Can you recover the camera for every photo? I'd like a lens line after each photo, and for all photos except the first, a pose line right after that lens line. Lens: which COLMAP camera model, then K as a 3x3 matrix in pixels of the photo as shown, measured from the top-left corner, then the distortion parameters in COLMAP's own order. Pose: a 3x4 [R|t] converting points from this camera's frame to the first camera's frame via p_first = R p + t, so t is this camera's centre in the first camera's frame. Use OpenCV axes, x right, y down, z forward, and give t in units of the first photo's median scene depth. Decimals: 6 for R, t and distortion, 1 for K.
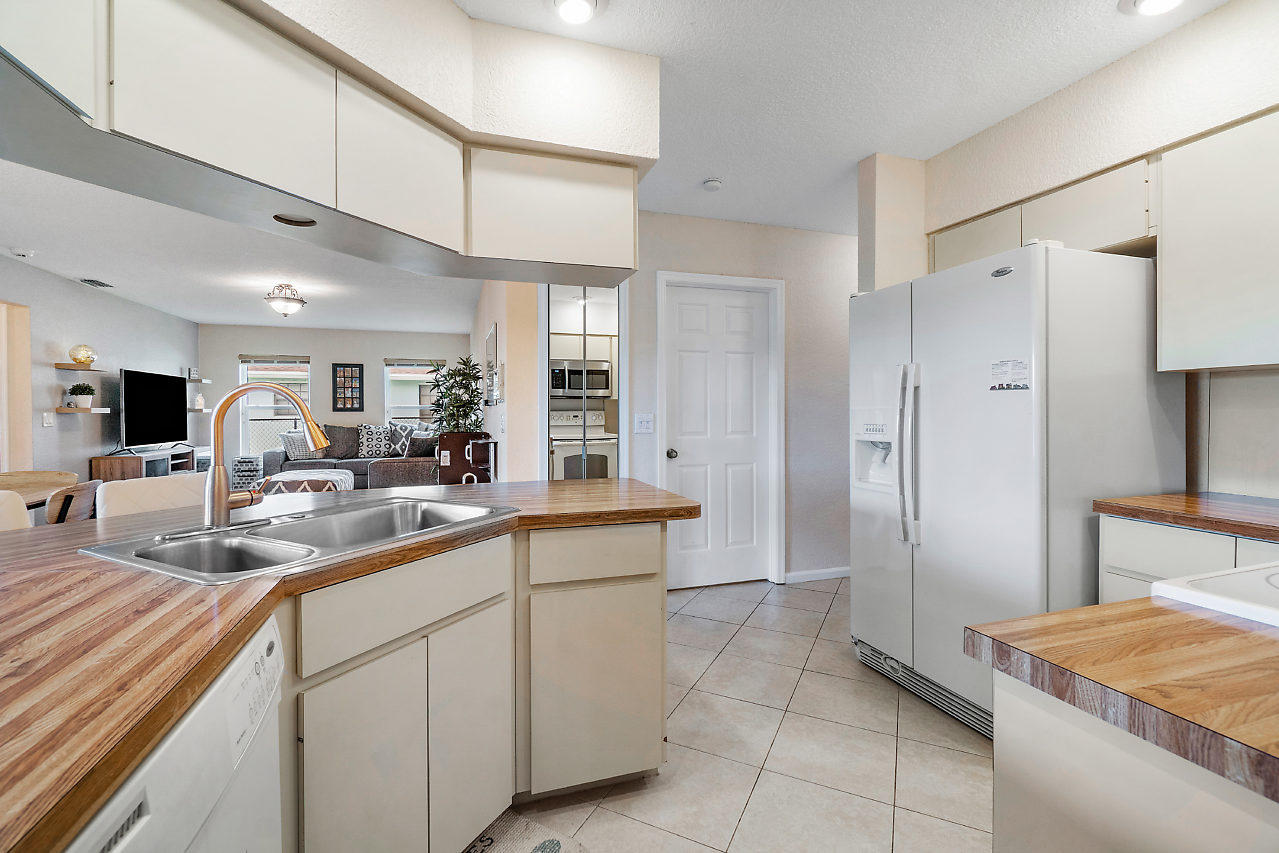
lens RADIAL K [[553.1, 0, 628.6], [0, 553.1, 422.2], [0, 0, 1]] dist [-0.009128, 0.000004]
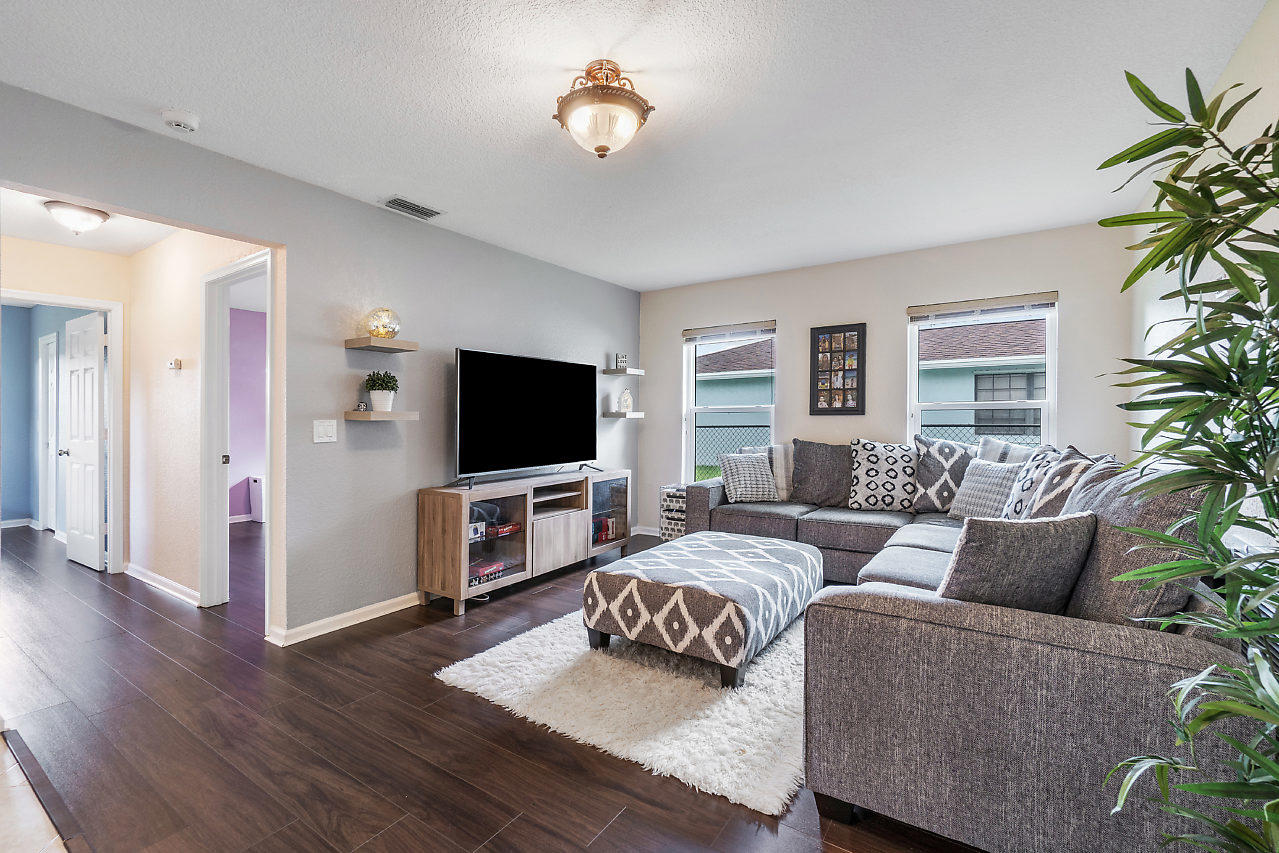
lens RADIAL K [[553.1, 0, 628.6], [0, 553.1, 422.2], [0, 0, 1]] dist [-0.009128, 0.000004]
pose [[0.612336, 0.005398, -0.790579, -0.214126], [-0.010583, 0.999943, -0.001370, -0.009986], [0.790526, 0.009205, 0.612359, 0.527787]]
